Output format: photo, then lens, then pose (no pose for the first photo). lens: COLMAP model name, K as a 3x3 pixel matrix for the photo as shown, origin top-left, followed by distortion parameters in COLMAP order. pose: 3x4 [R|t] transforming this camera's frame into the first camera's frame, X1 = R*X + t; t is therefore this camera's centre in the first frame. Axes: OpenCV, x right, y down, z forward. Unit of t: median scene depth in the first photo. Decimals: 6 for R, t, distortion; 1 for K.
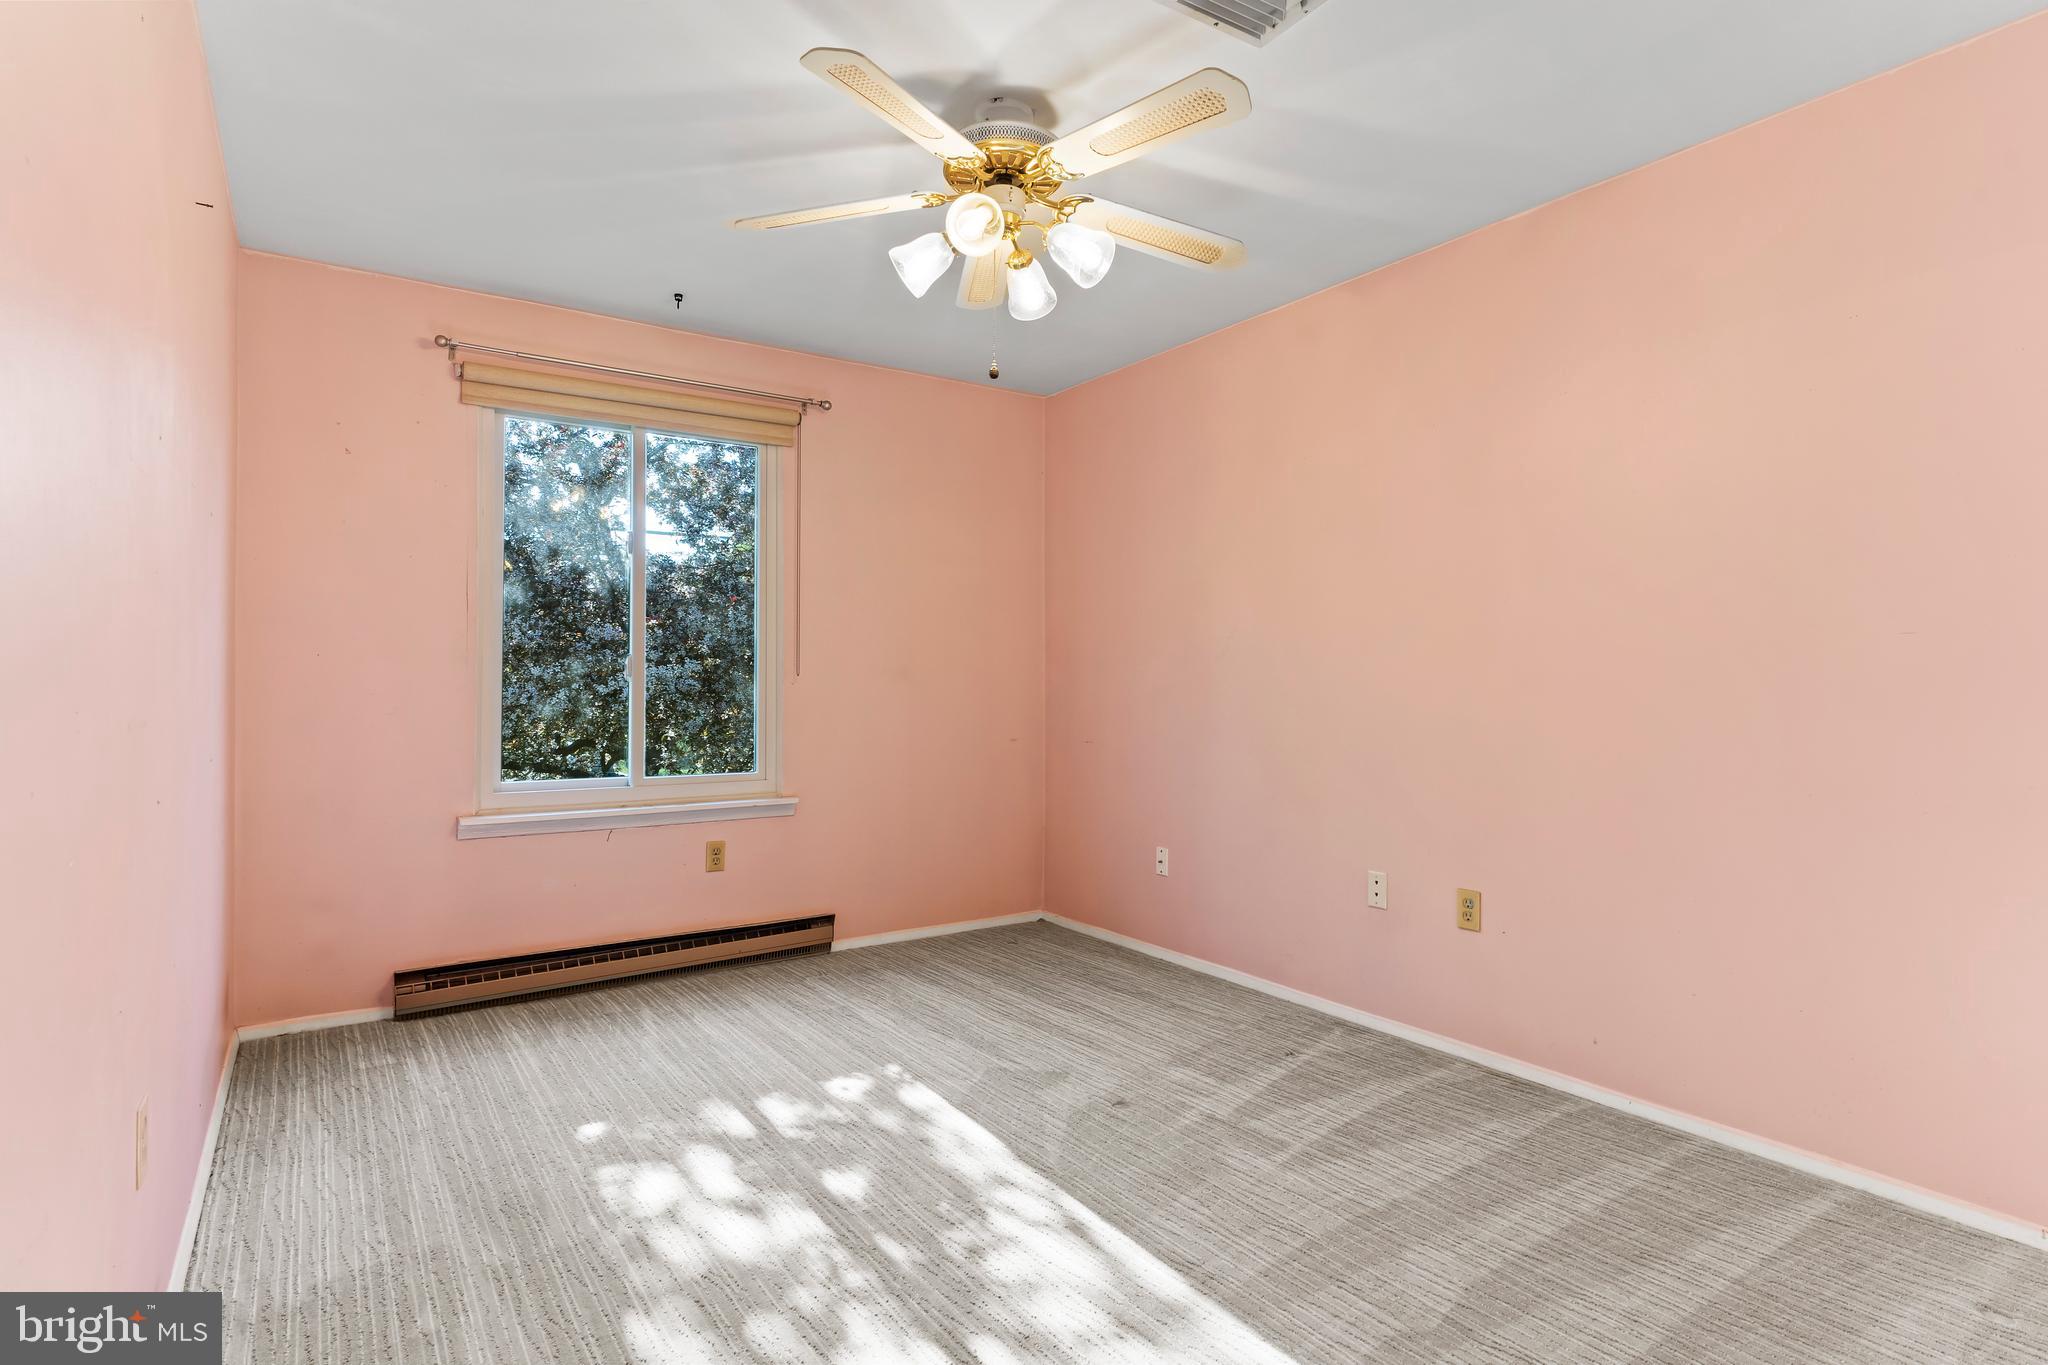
lens RADIAL K [[1050.3, 0, 1015.6], [0, 1050.3, 677.3], [0, 0, 1]] dist [-0.006113, 0.000198]
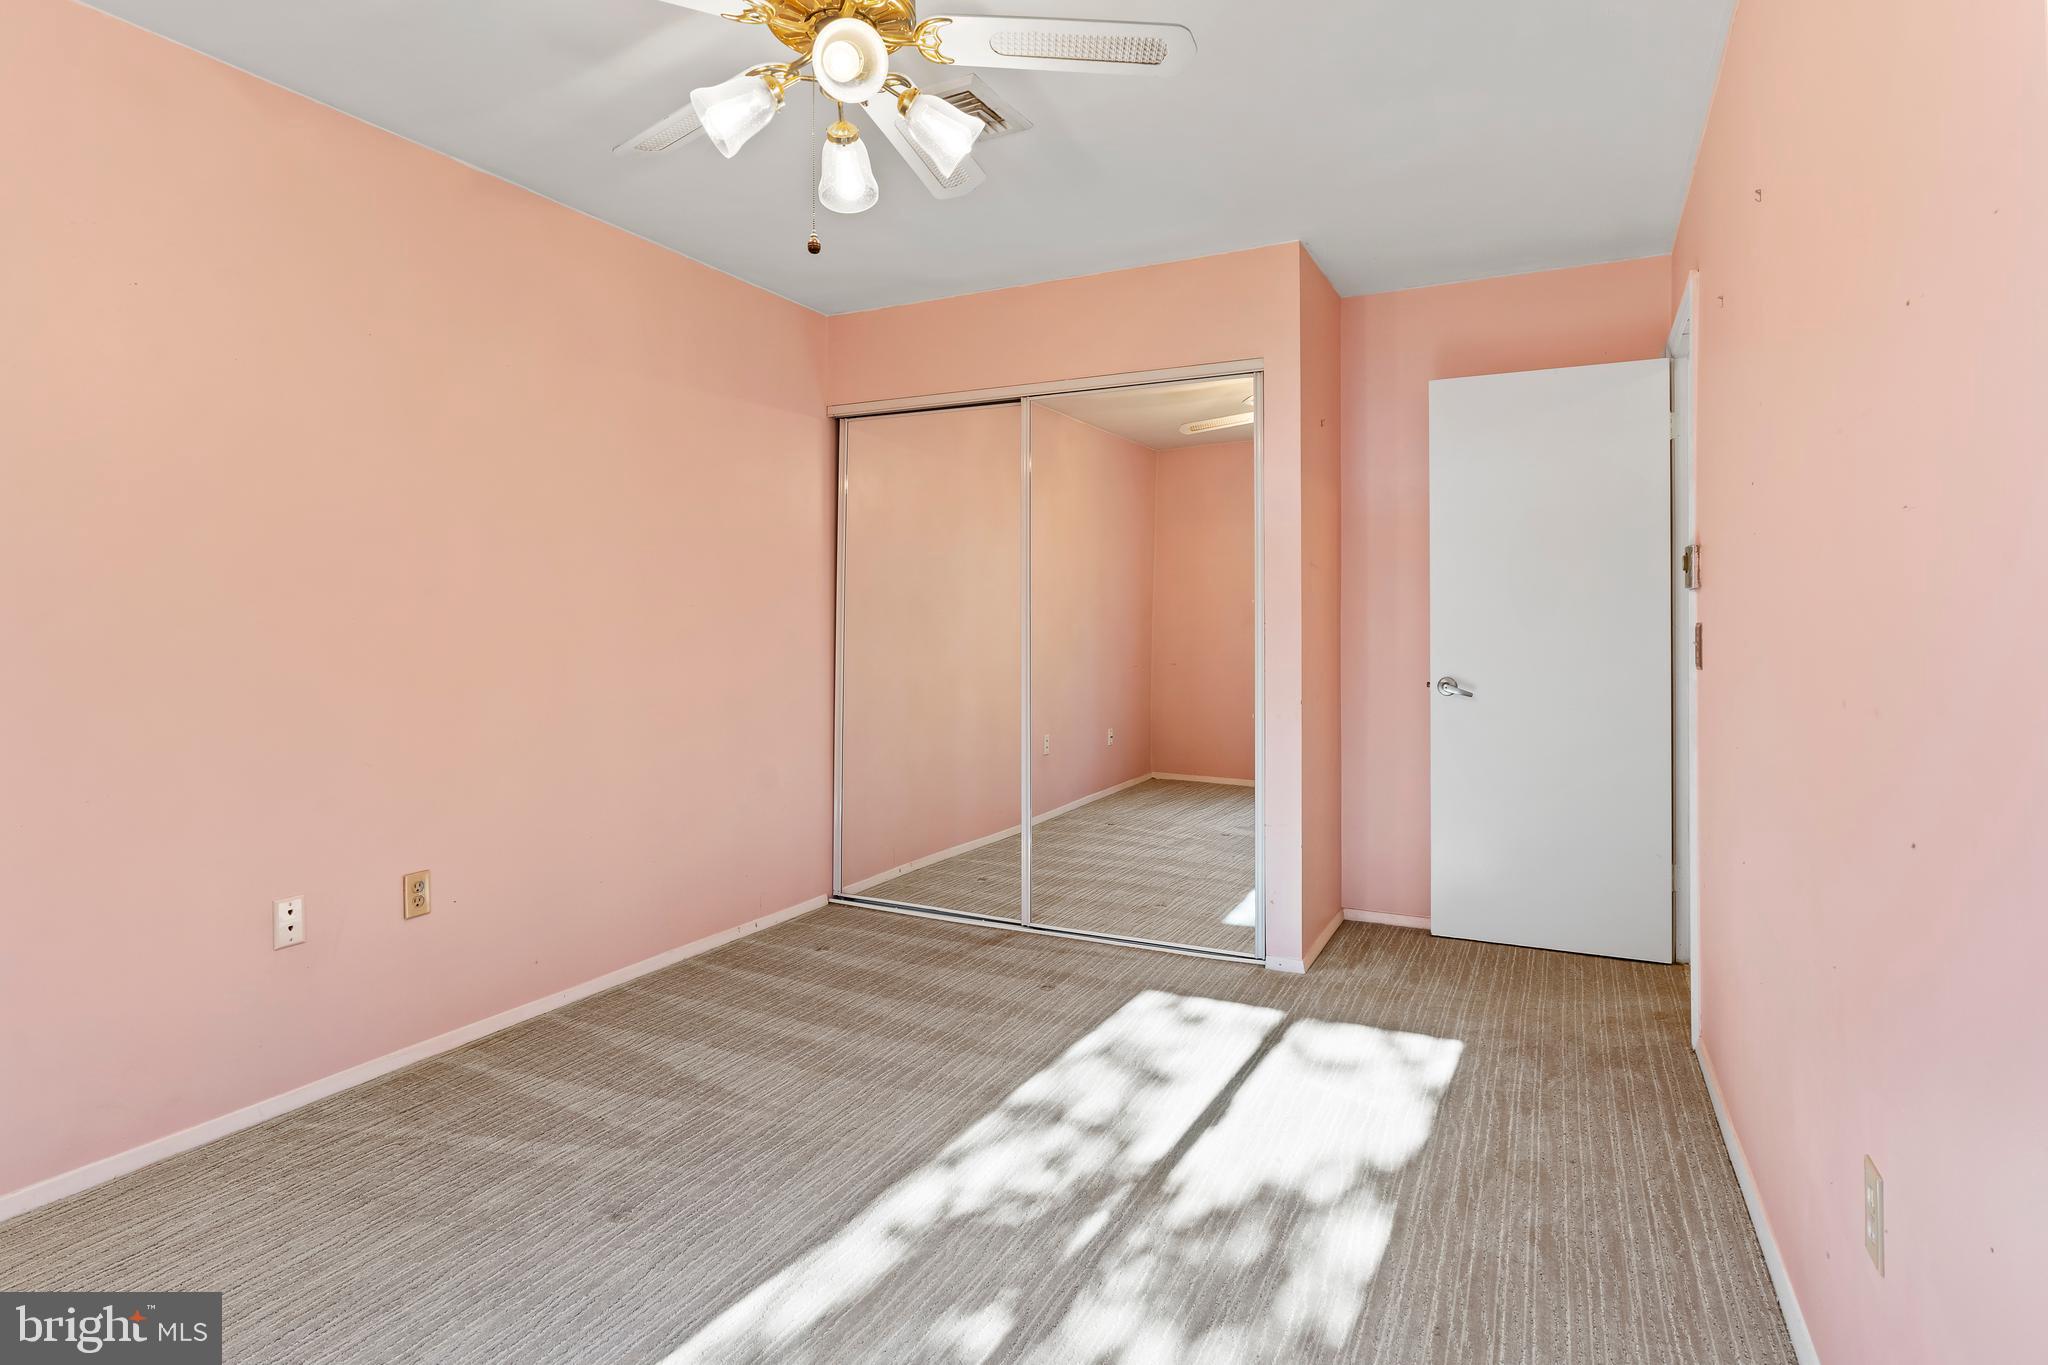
lens RADIAL K [[1092.8, 0, 1029.2], [0, 1092.8, 627.3], [0, 0, 1]] dist [-0.027636, -0.000014]
pose [[-0.513455, -0.000066, 0.858117, -0.781054], [0.002865, 0.999994, 0.001791, -0.005632], [-0.858112, 0.003379, -0.513451, 1.287124]]
